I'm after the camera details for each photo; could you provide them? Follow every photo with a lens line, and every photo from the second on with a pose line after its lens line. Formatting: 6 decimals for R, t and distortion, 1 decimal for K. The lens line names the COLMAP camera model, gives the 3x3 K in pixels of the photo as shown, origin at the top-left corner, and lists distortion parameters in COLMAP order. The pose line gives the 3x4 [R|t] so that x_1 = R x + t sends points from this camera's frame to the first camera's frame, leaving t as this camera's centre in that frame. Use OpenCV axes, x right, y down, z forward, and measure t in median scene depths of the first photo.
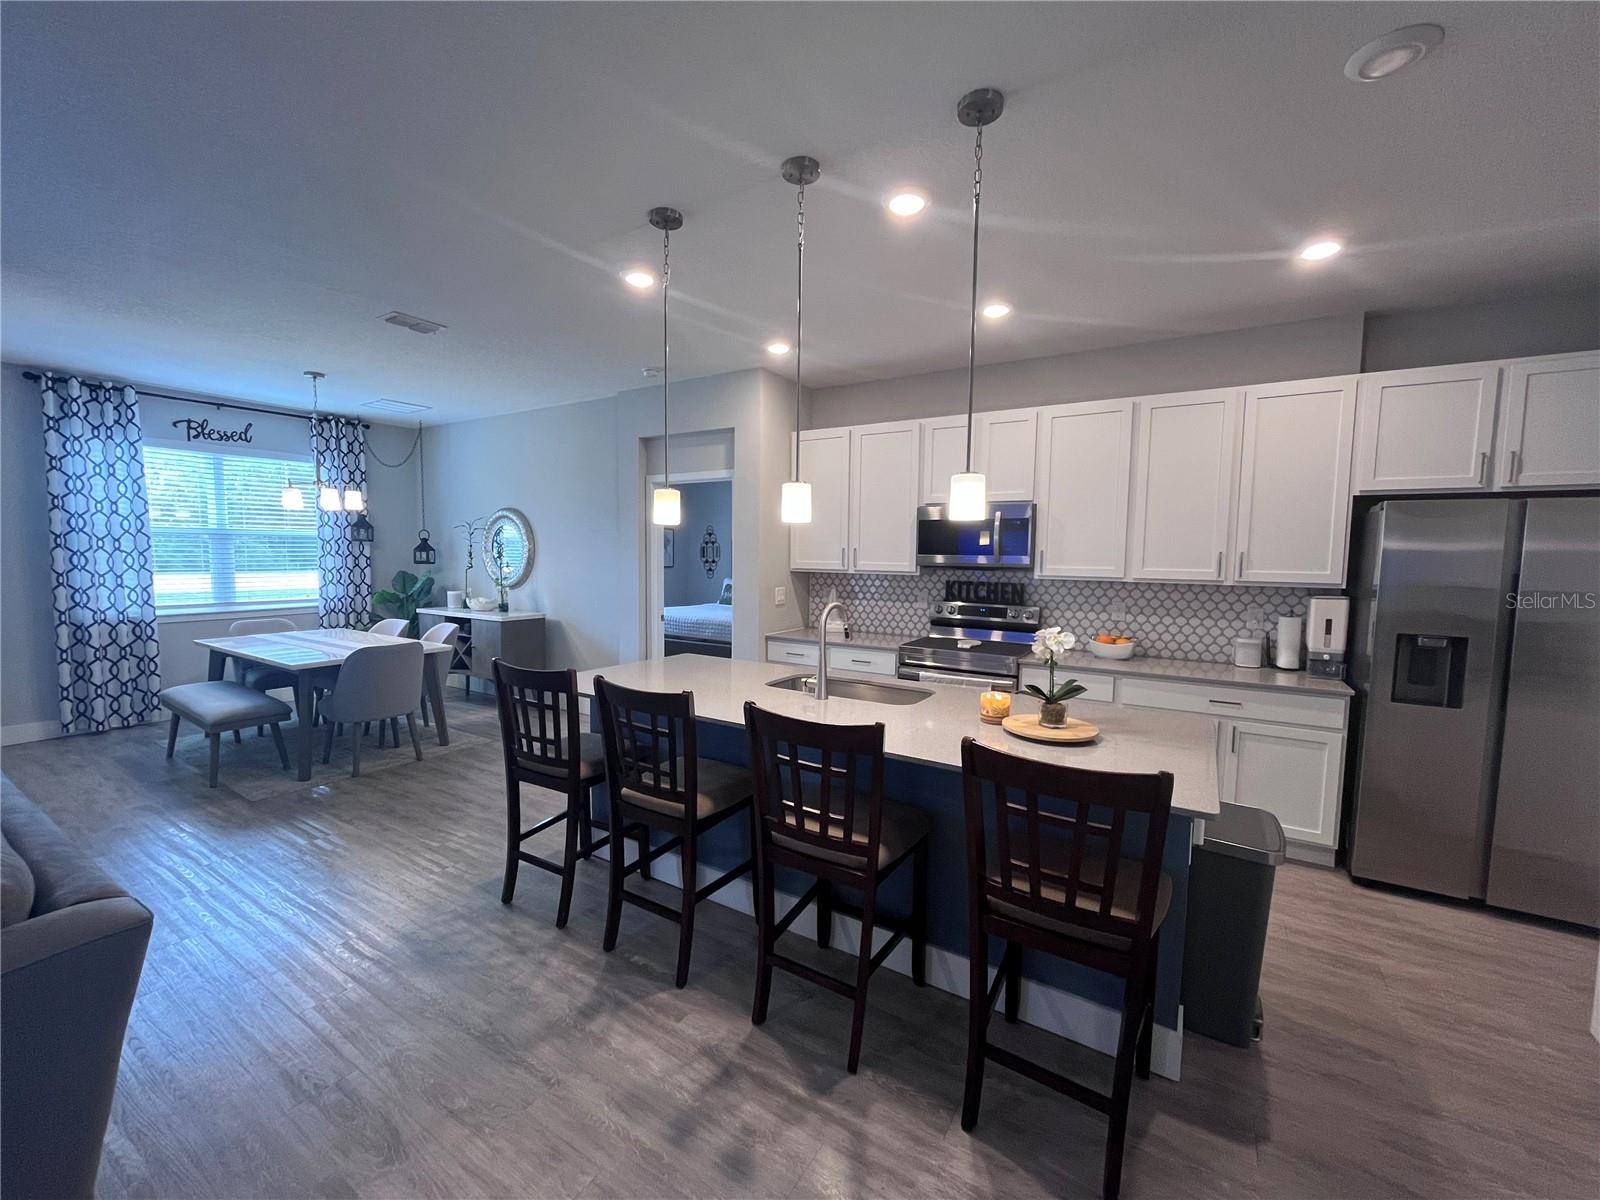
lens RADIAL K [[649.2, 0, 785.6], [0, 649.2, 601.1], [0, 0, 1]] dist [0.000878, -0.001398]
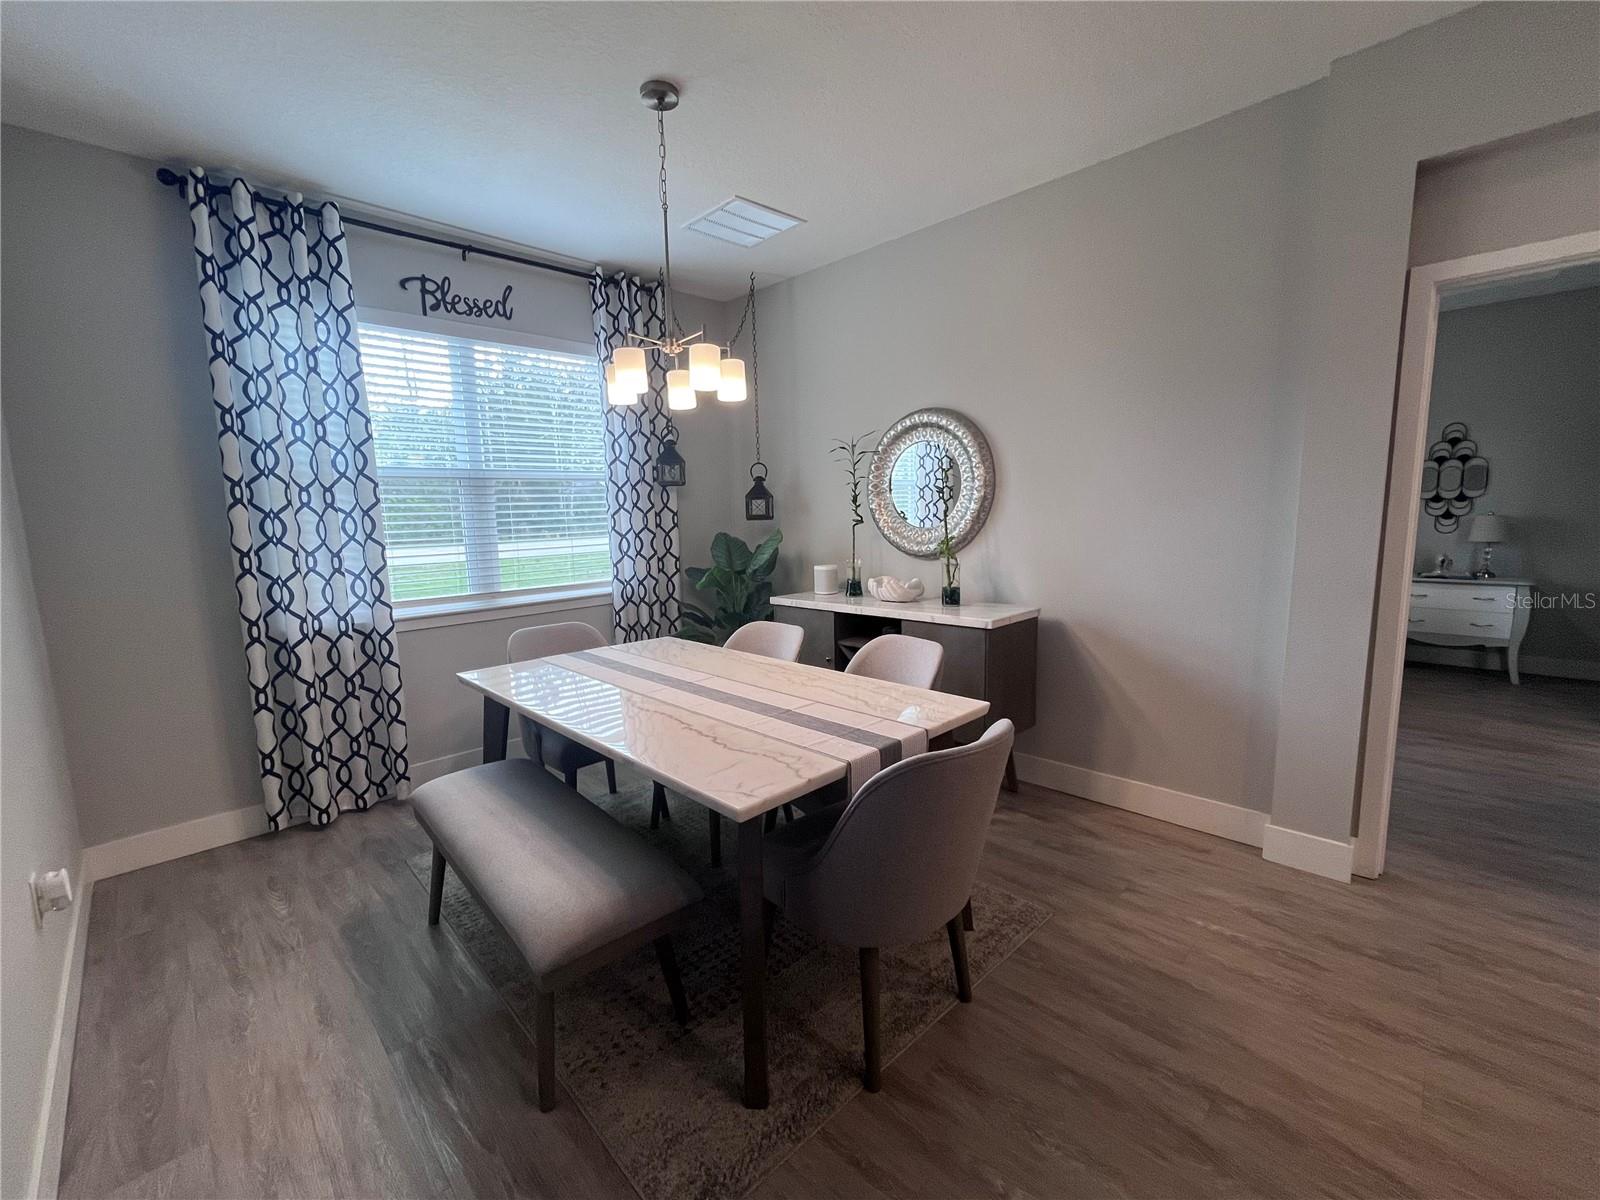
lens RADIAL K [[649.2, 0, 774.9], [0, 649.2, 599.5], [0, 0, 1]] dist [0.000878, -0.001398]
pose [[0.971956, -0.006112, -0.235085, -0.517144], [0.020578, 0.998038, 0.059129, -0.024189], [0.234263, -0.062308, 0.970175, 0.532784]]
